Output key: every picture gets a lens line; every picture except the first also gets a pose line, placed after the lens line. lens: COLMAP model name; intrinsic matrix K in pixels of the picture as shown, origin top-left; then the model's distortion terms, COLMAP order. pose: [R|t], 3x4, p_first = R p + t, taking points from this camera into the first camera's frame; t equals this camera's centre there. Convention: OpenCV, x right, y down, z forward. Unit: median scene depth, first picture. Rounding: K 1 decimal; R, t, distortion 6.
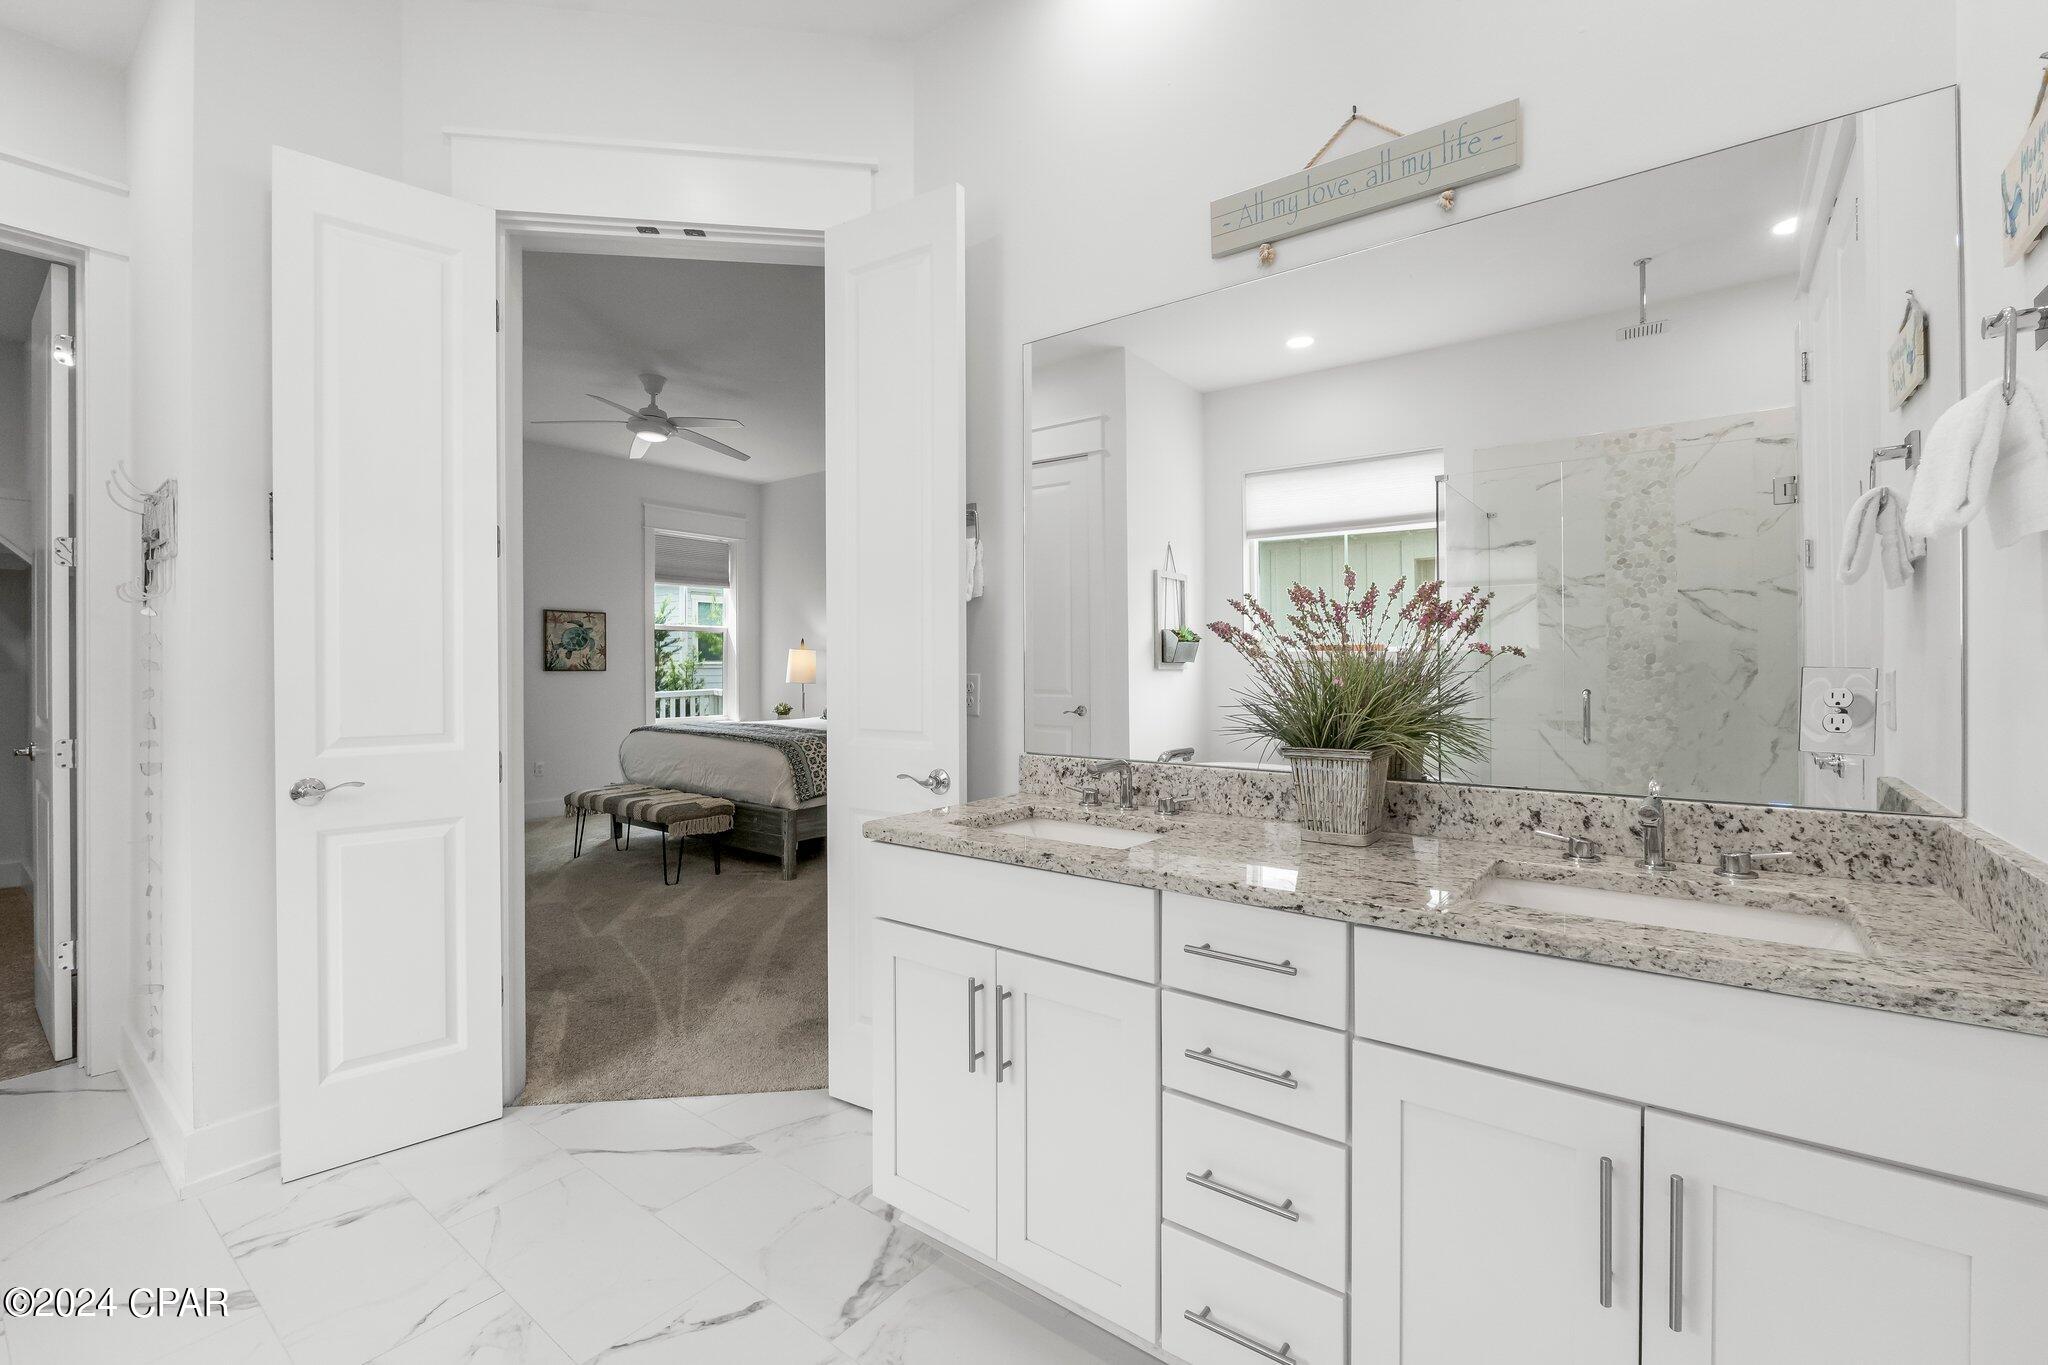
lens RADIAL K [[871.9, 0, 1027.7], [0, 871.9, 673.2], [0, 0, 1]] dist [-0.012621, 0.001263]
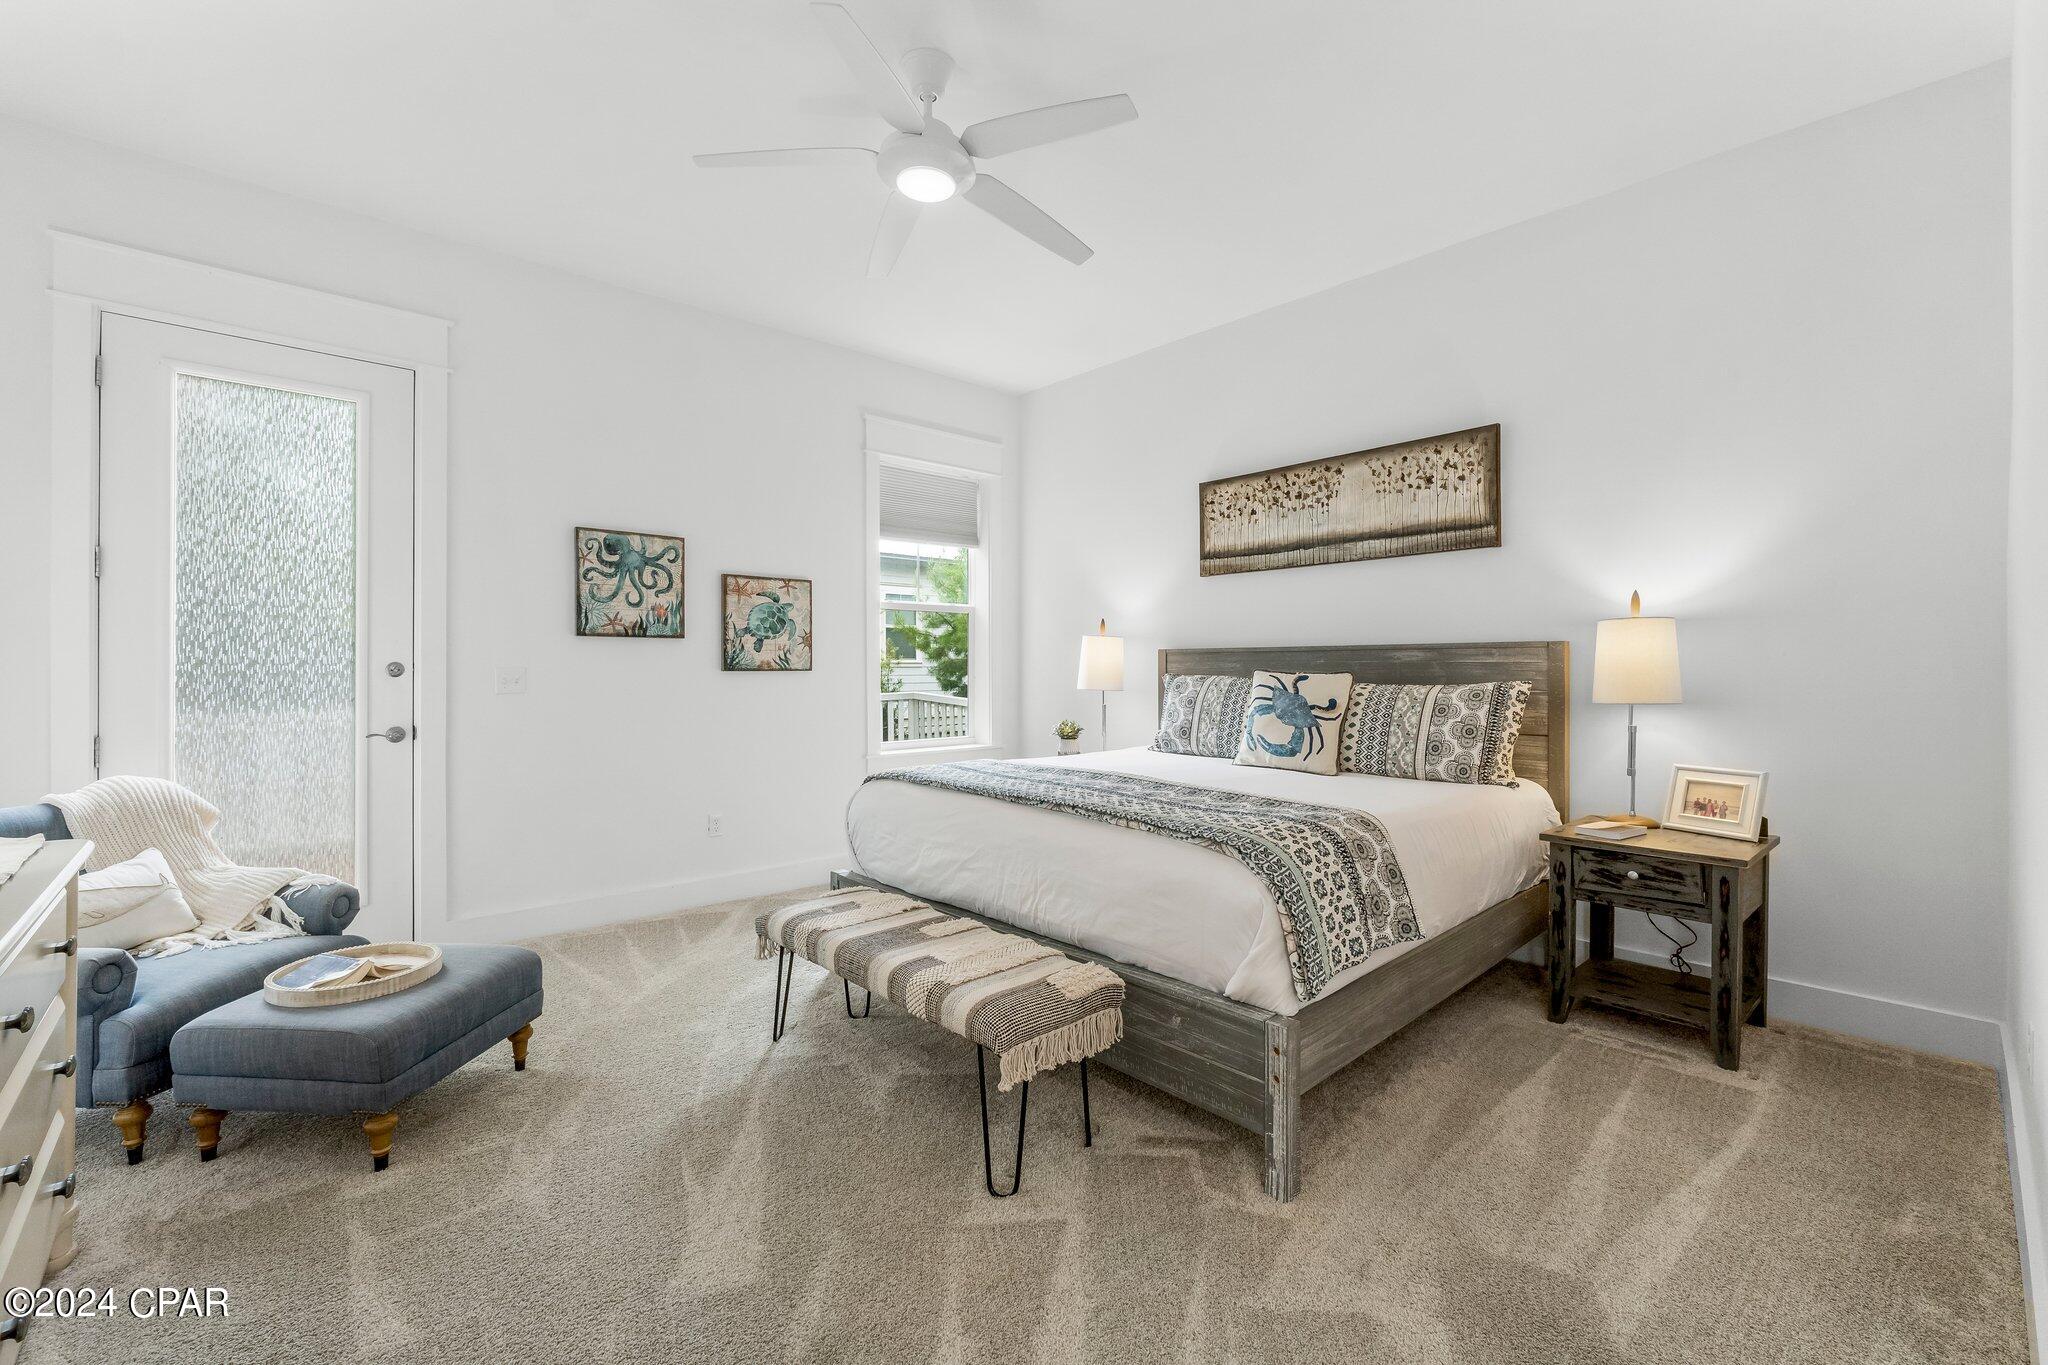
lens RADIAL K [[871.9, 0, 1021.7], [0, 871.9, 676.0], [0, 0, 1]] dist [-0.012621, 0.001263]
pose [[0.983266, 0.001983, -0.182167, -0.220245], [-0.001376, 0.999993, 0.003455, -0.001206], [0.182173, -0.003147, 0.983262, 0.403827]]
